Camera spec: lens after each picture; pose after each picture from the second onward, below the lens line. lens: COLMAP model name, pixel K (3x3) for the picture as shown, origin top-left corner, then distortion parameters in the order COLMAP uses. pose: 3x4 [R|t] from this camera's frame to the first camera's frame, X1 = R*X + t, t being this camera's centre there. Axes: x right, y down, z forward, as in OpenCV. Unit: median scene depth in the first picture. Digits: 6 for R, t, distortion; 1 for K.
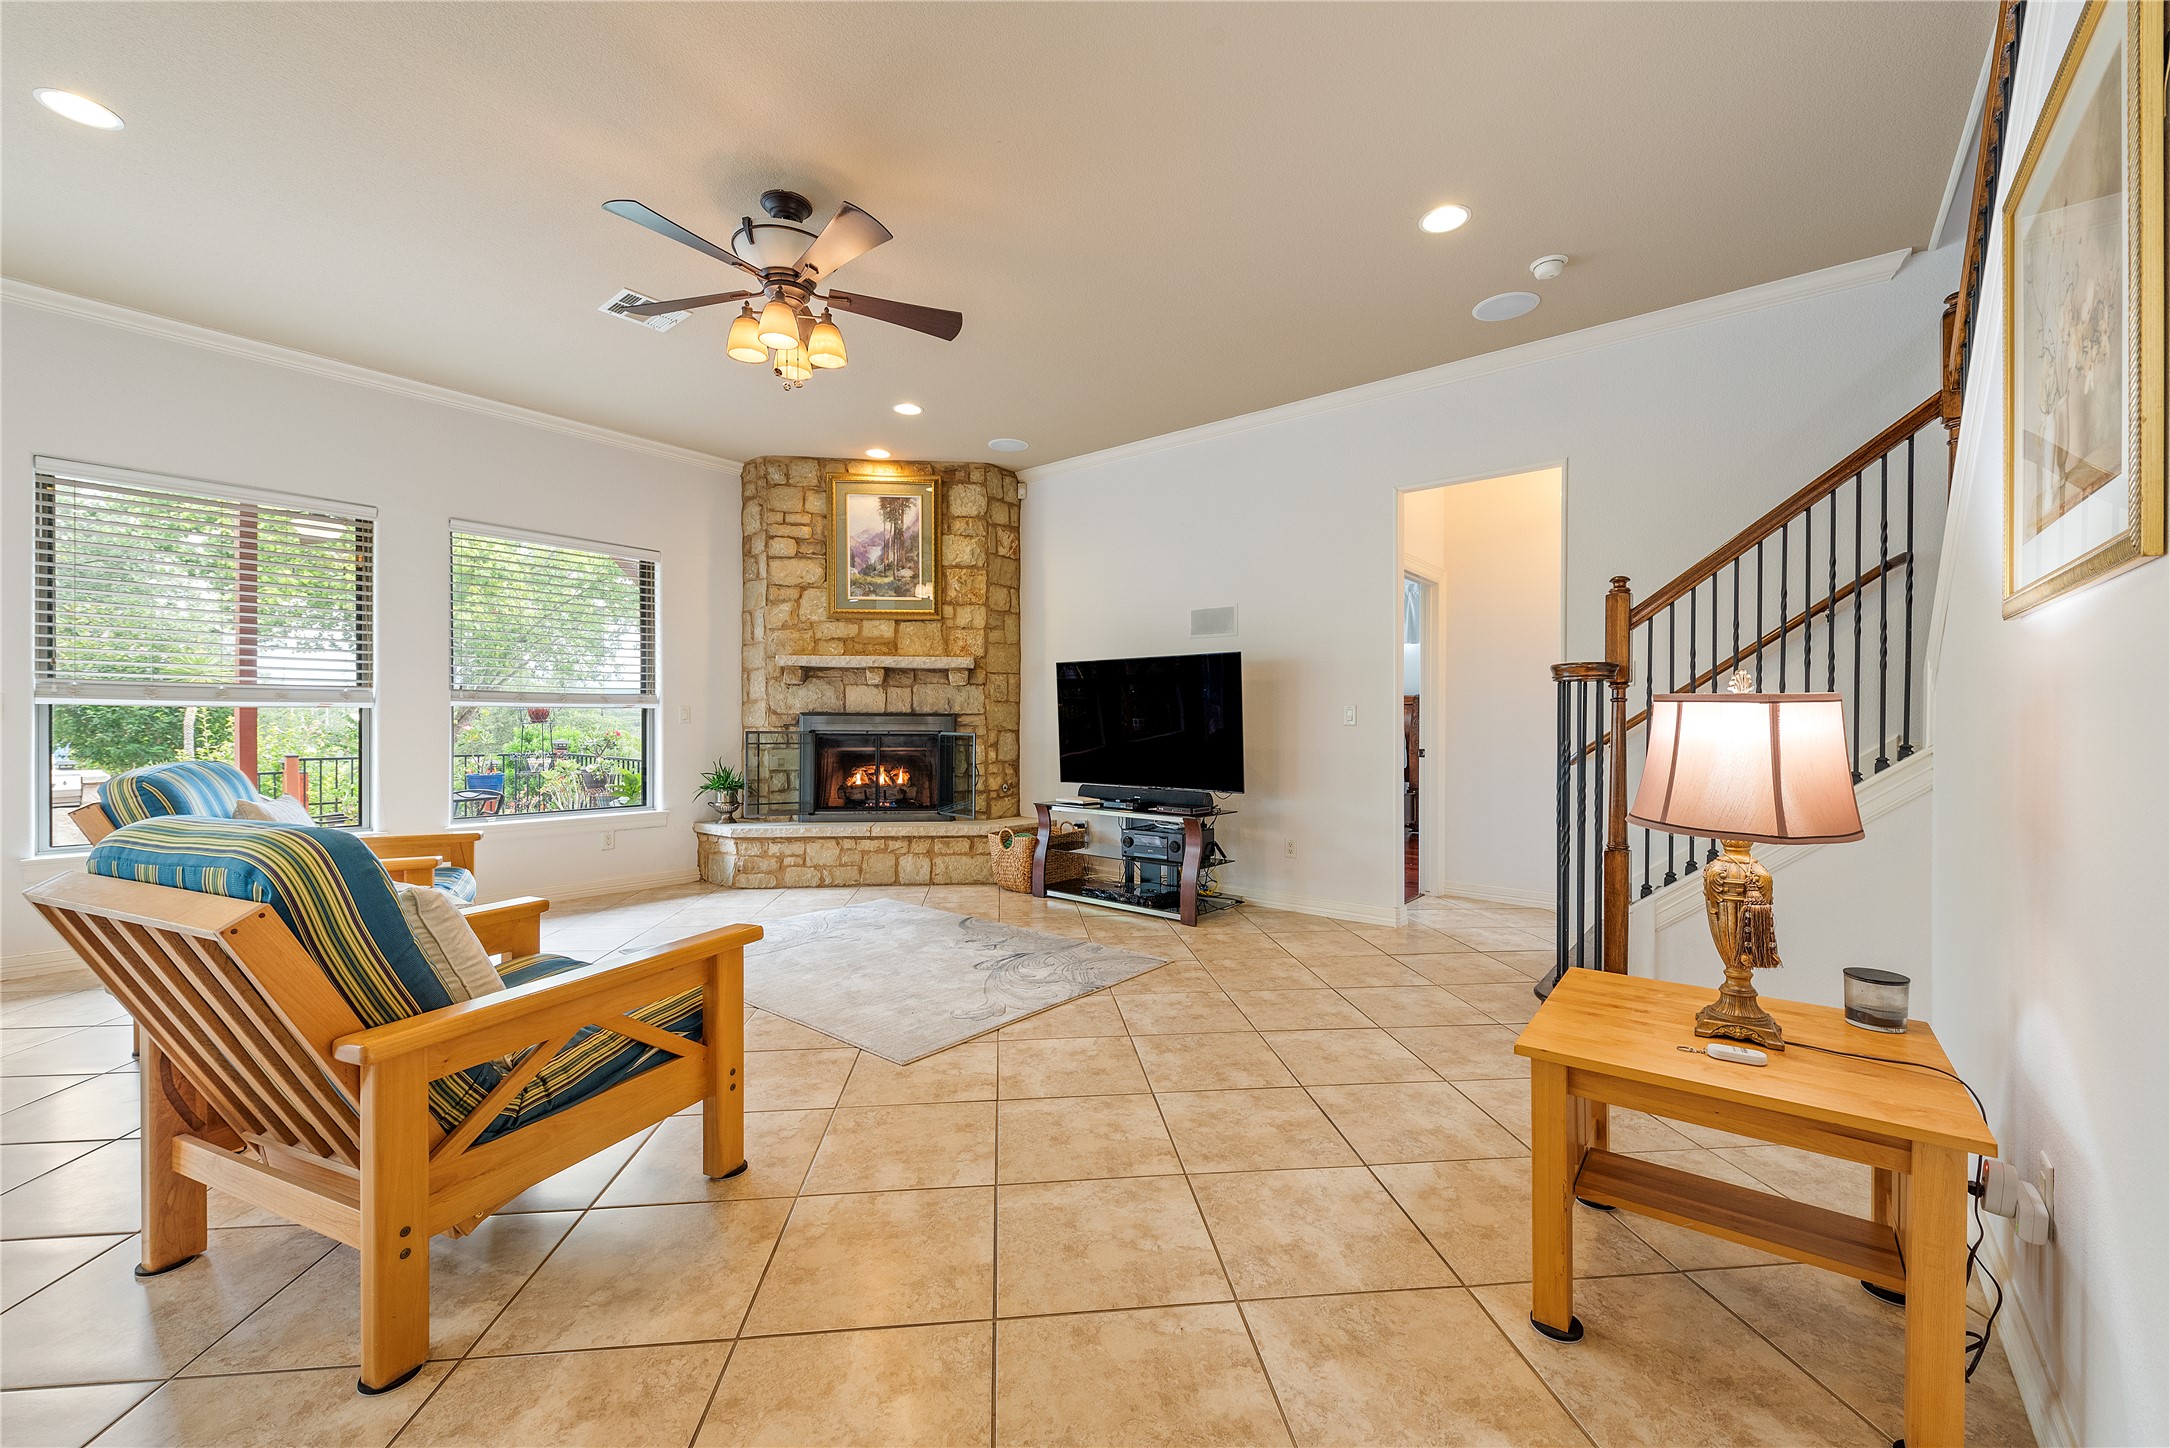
lens RADIAL K [[874.9, 0, 1091.0], [0, 874.9, 724.8], [0, 0, 1]] dist [0.002916, -0.000545]
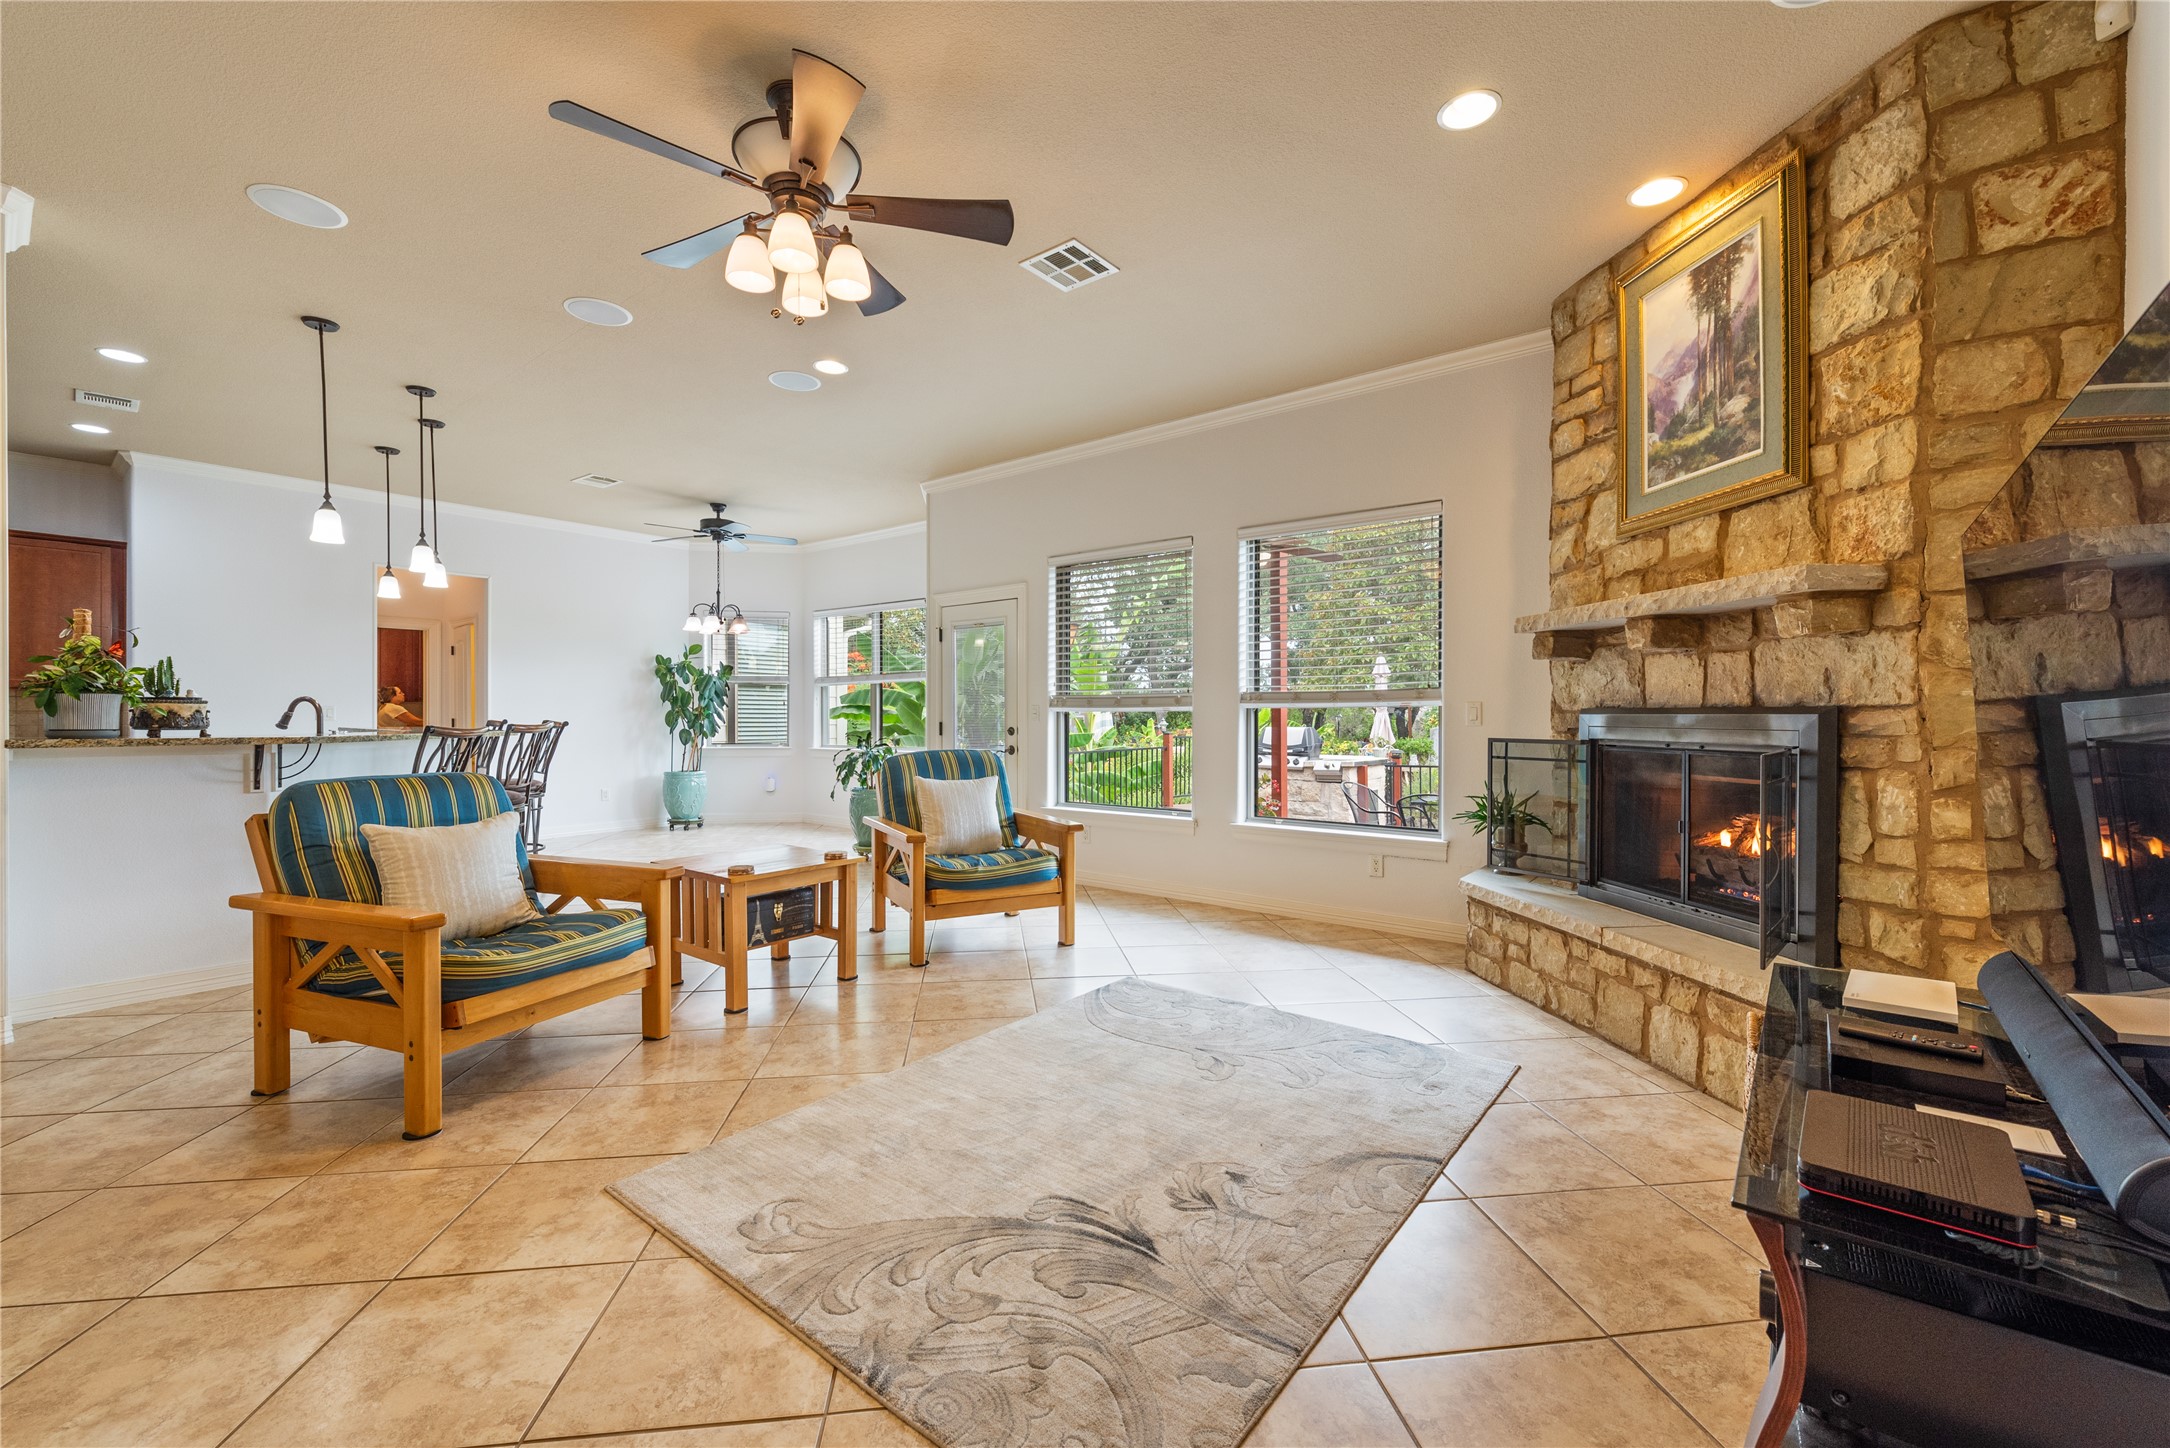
lens RADIAL K [[874.9, 0, 1090.1], [0, 874.9, 717.1], [0, 0, 1]] dist [0.002916, -0.000545]
pose [[0.010039, -0.002814, -0.999946, 0.251444], [-0.002201, 0.999994, -0.002836, -0.005772], [0.999947, 0.002229, 0.010033, 0.654957]]
